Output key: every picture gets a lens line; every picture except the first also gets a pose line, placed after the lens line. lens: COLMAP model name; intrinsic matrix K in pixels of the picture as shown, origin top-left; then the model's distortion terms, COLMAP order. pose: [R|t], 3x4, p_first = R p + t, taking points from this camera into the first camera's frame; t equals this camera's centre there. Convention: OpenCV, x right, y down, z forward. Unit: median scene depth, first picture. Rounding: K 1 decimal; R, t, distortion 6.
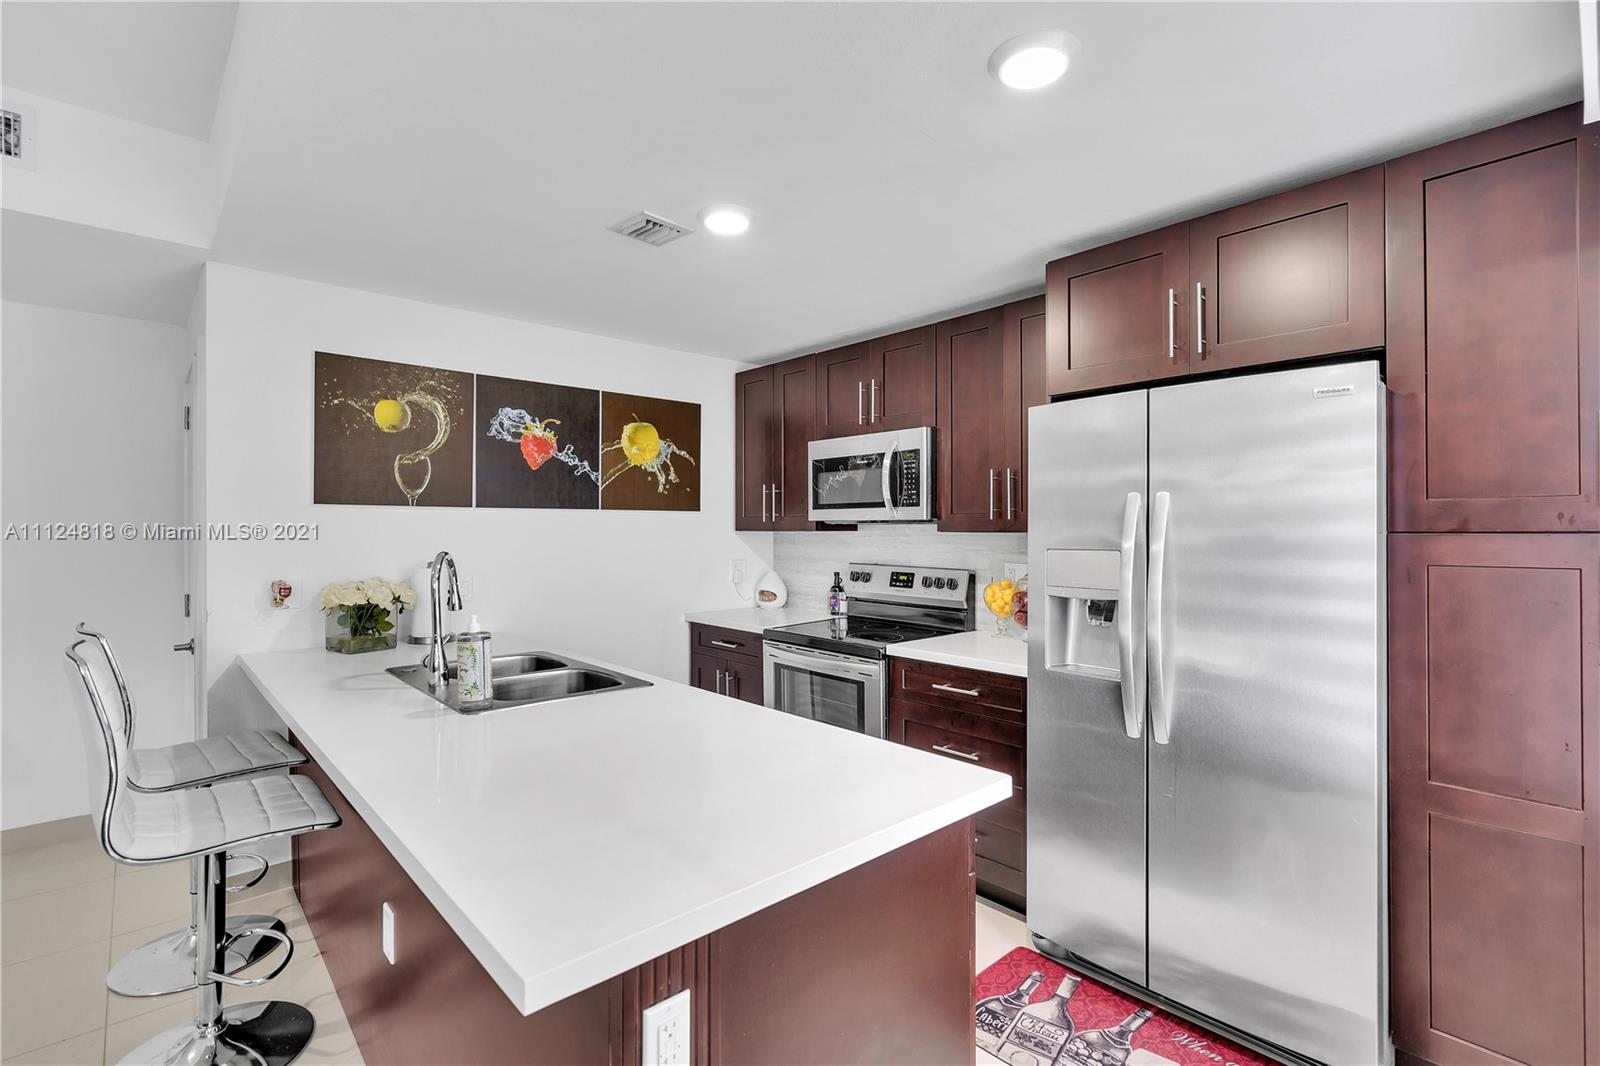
lens RADIAL K [[745.0, 0, 795.8], [0, 745.0, 523.7], [0, 0, 1]] dist [0.000743, -0.000074]
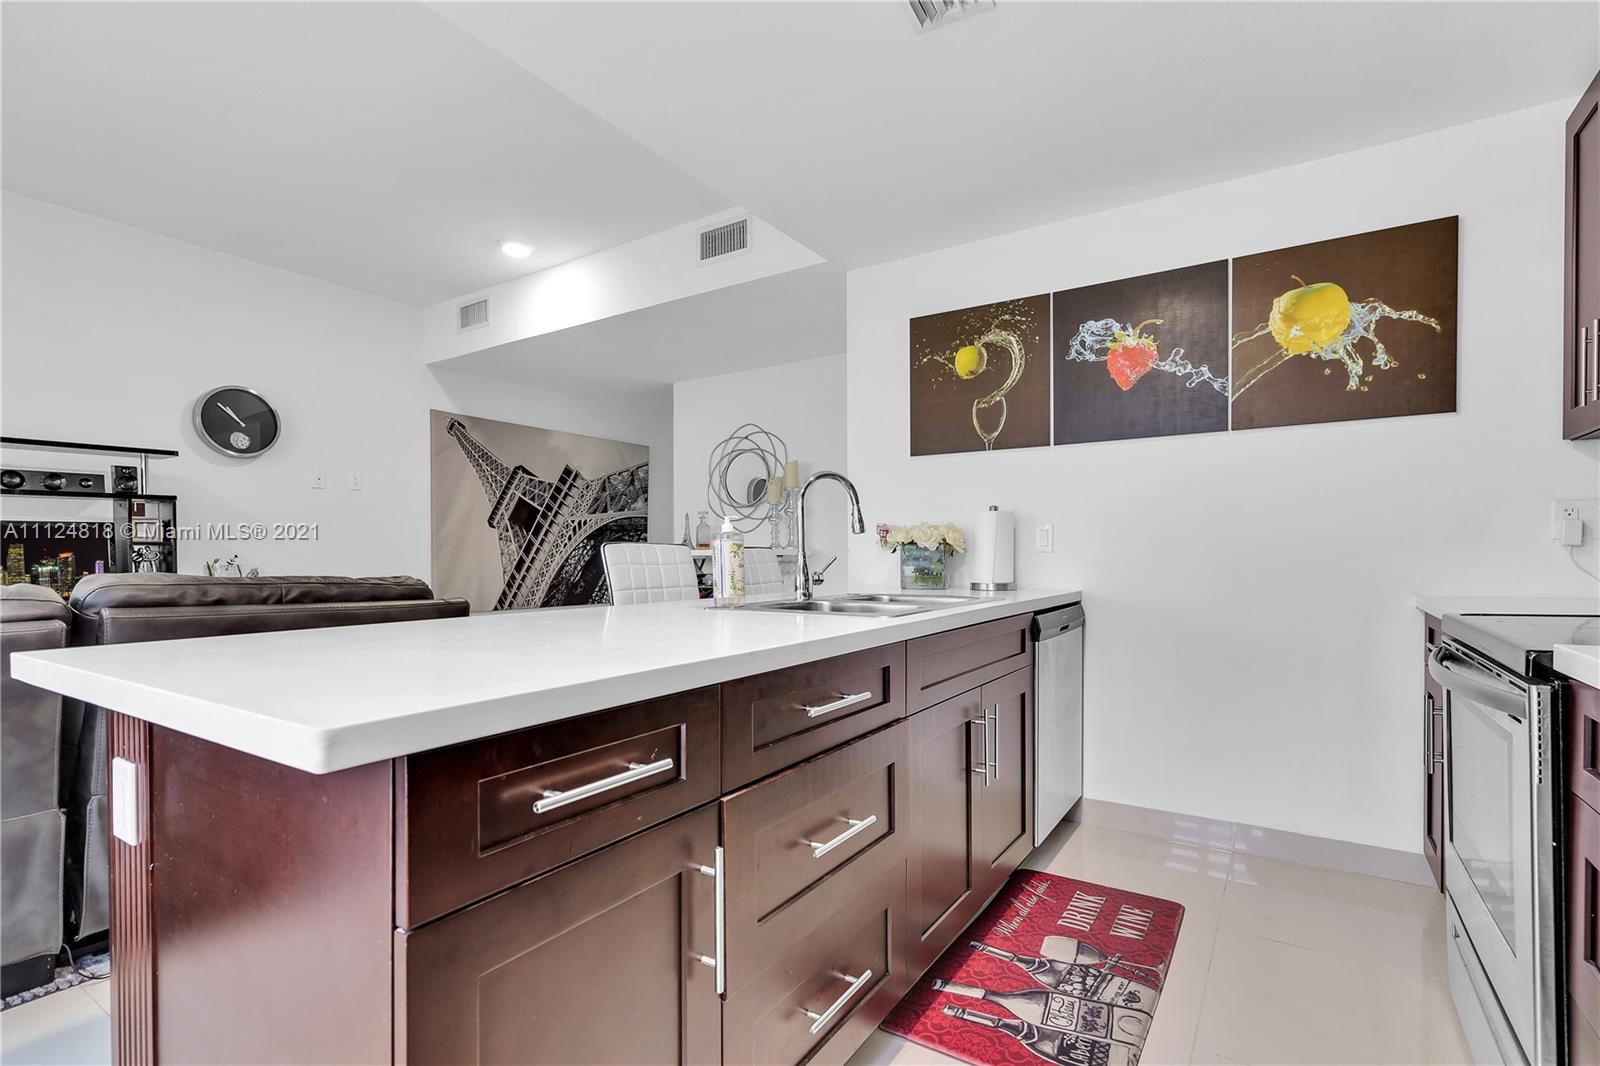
lens RADIAL K [[745.0, 0, 799.6], [0, 745.0, 548.7], [0, 0, 1]] dist [0.000743, -0.000074]
pose [[0.261479, -0.008462, -0.965172, 0.317428], [0.006851, 0.999953, -0.006911, 0.098057], [0.965185, -0.004805, 0.261525, 0.459831]]
